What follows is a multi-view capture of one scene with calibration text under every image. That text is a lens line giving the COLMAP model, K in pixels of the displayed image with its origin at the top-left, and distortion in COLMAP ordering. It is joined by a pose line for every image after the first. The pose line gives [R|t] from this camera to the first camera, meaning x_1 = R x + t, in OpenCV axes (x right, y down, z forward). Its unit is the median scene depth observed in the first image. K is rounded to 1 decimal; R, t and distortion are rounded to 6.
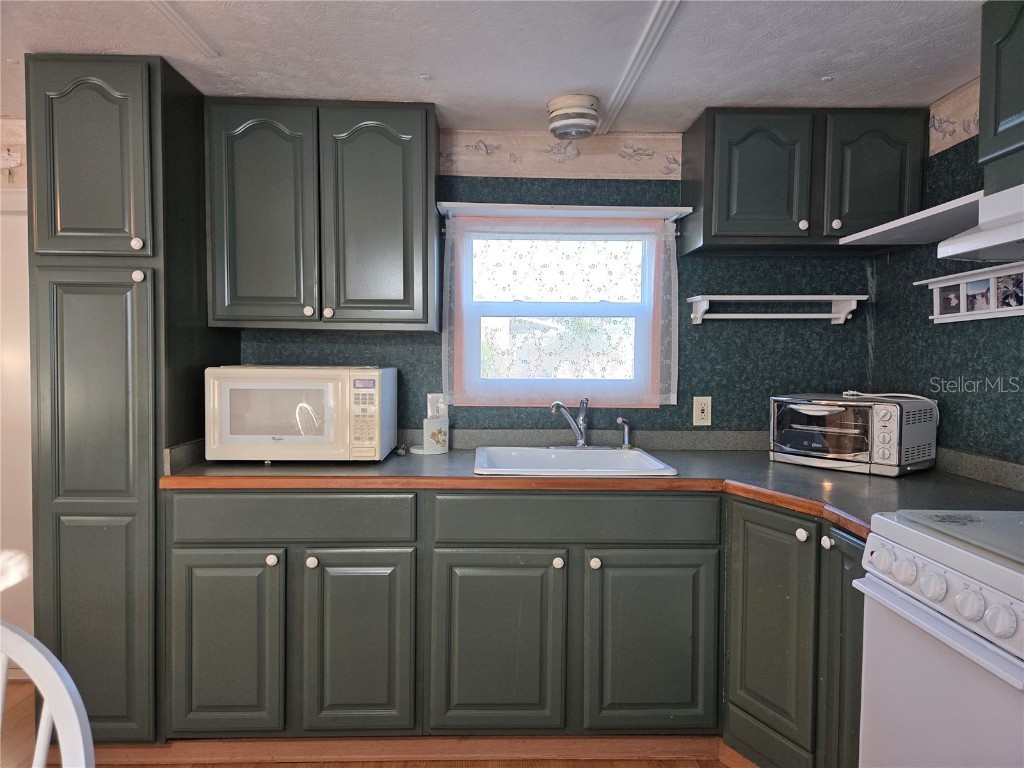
lens RADIAL K [[692.3, 0, 499.0], [0, 692.3, 385.5], [0, 0, 1]] dist [0.061041, -0.054589]
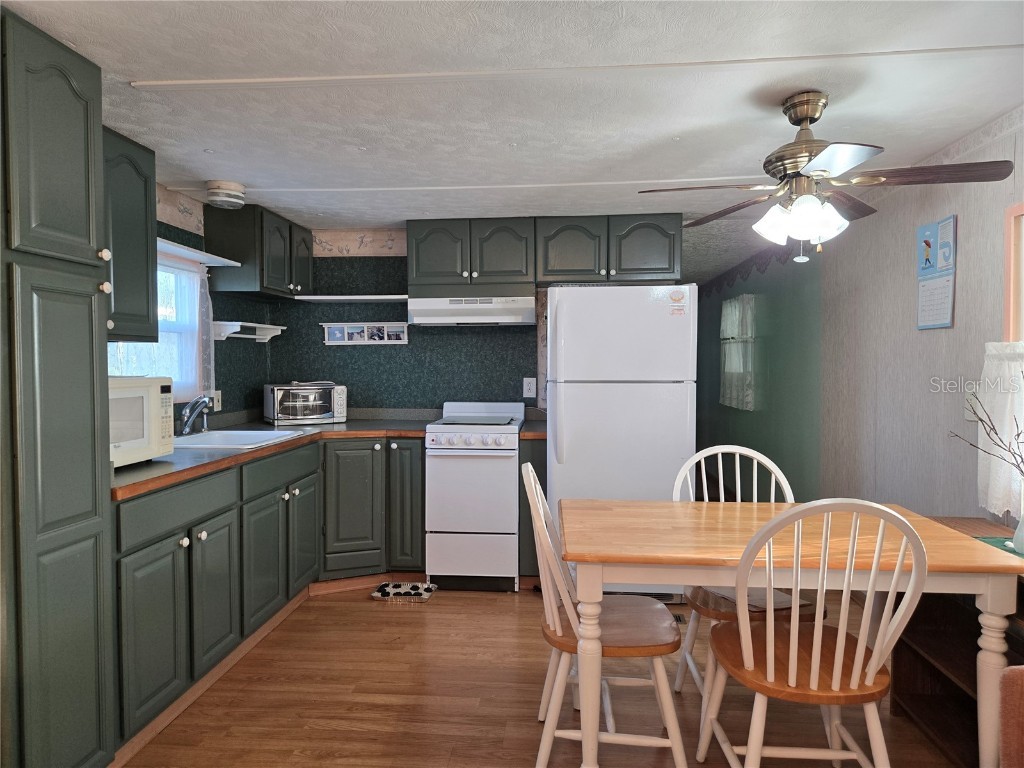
lens RADIAL K [[692.3, 0, 507.4], [0, 692.3, 390.4], [0, 0, 1]] dist [0.061041, -0.054589]
pose [[0.104481, -0.049687, 0.993285, -1.277968], [0.042797, 0.998051, 0.045424, -0.029070], [-0.993606, 0.037763, 0.106404, 0.303379]]
